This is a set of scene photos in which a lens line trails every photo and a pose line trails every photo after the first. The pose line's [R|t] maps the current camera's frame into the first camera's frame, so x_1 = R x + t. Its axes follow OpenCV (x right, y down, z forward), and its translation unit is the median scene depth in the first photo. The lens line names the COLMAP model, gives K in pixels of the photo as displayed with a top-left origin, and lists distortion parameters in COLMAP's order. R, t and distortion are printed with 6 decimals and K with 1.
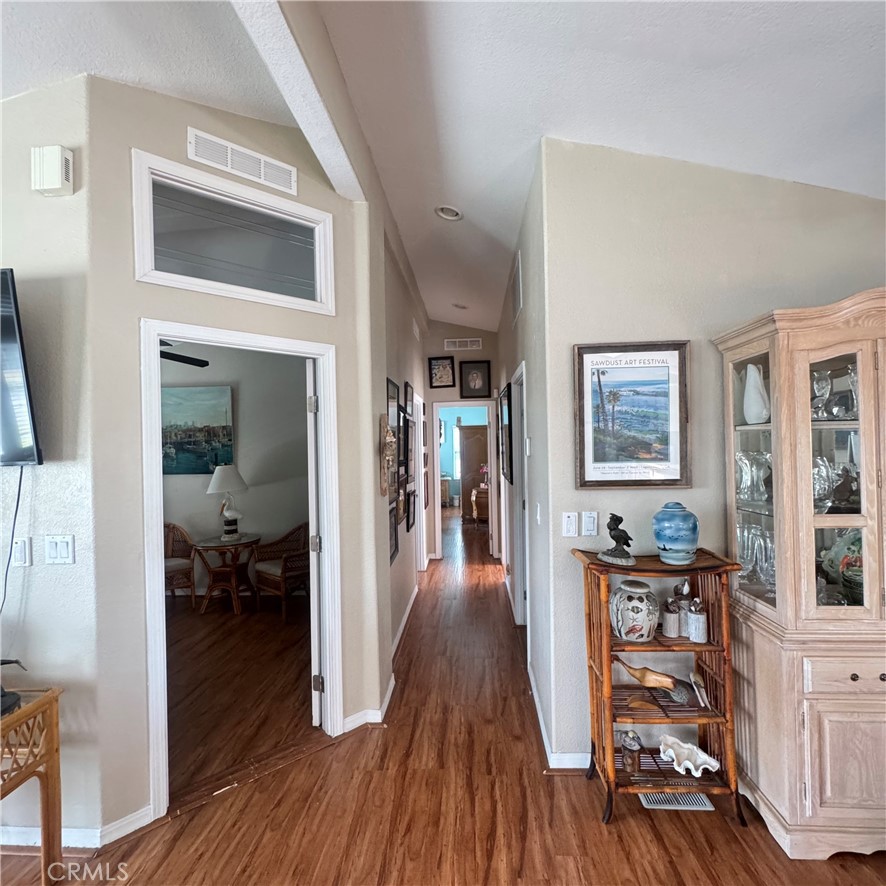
lens RADIAL K [[476.1, 0, 453.8], [0, 476.1, 444.6], [0, 0, 1]] dist [0.003727, 0.002885]
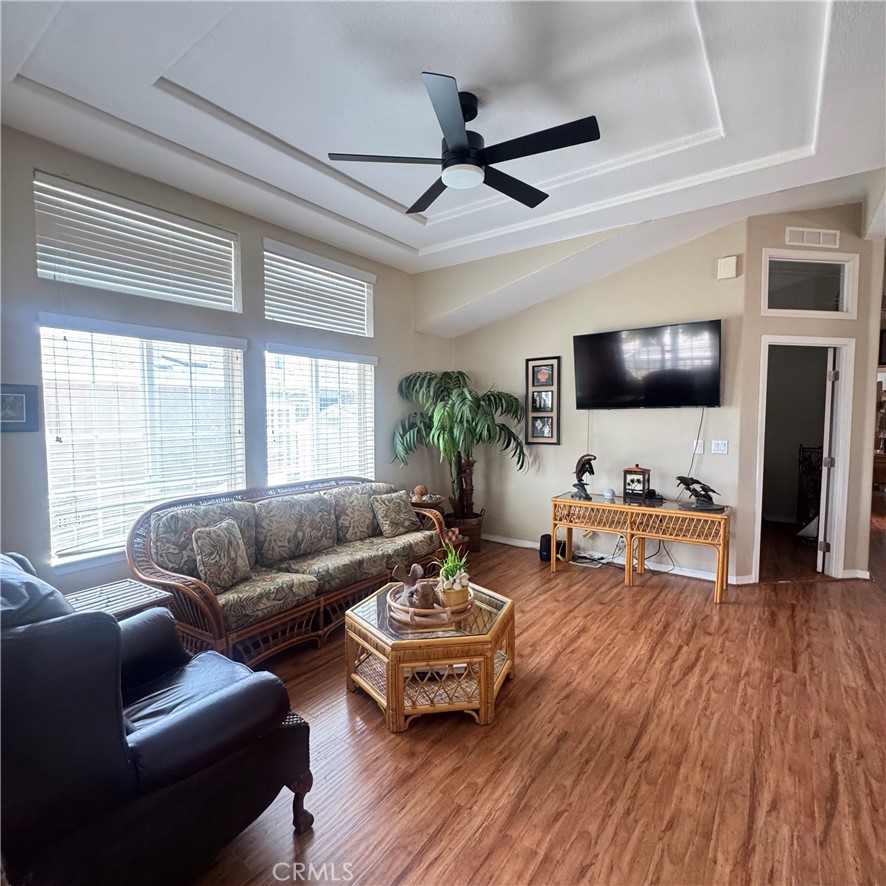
lens RADIAL K [[471.9, 0, 446.4], [0, 471.9, 443.5], [0, 0, 1]] dist [0.000201, 0.000078]
pose [[0.842612, 0.057284, -0.535466, -0.612668], [-0.020176, 0.996986, 0.074908, 0.056802], [0.538144, -0.052315, 0.841228, -1.231808]]
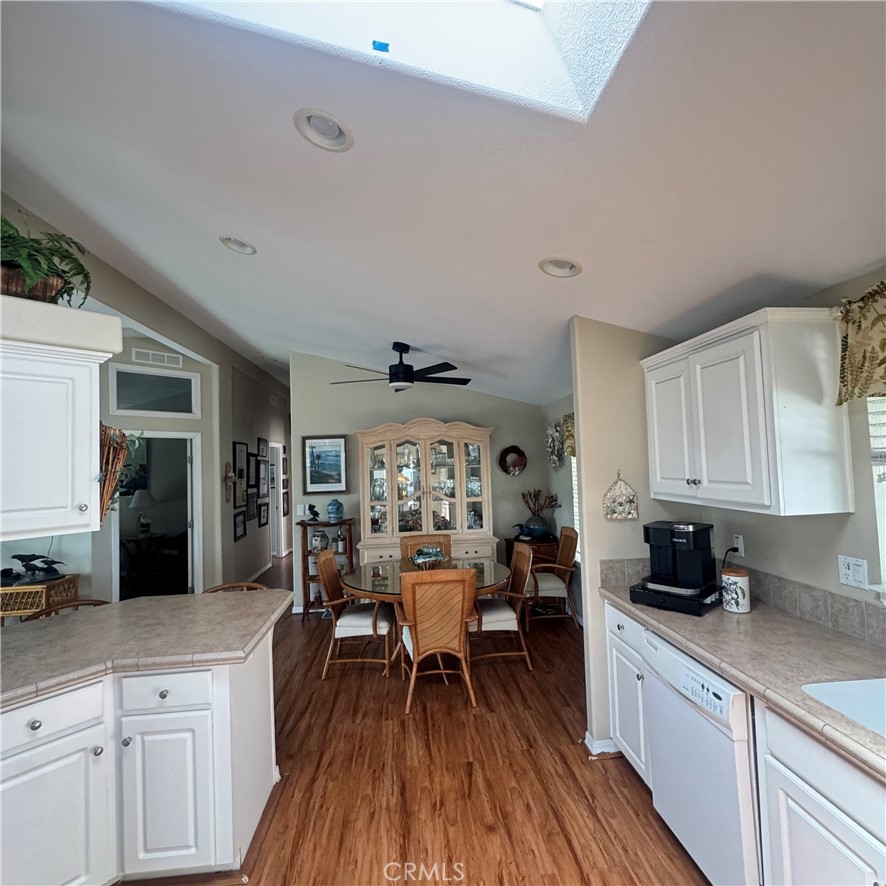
lens RADIAL K [[471.9, 0, 446.4], [0, 471.9, 443.5], [0, 0, 1]] dist [0.000201, 0.000078]
pose [[0.989910, -0.008601, 0.141433, 0.642579], [0.015356, 0.998789, -0.046738, -0.047193], [-0.140860, 0.048439, 0.988844, -1.491918]]
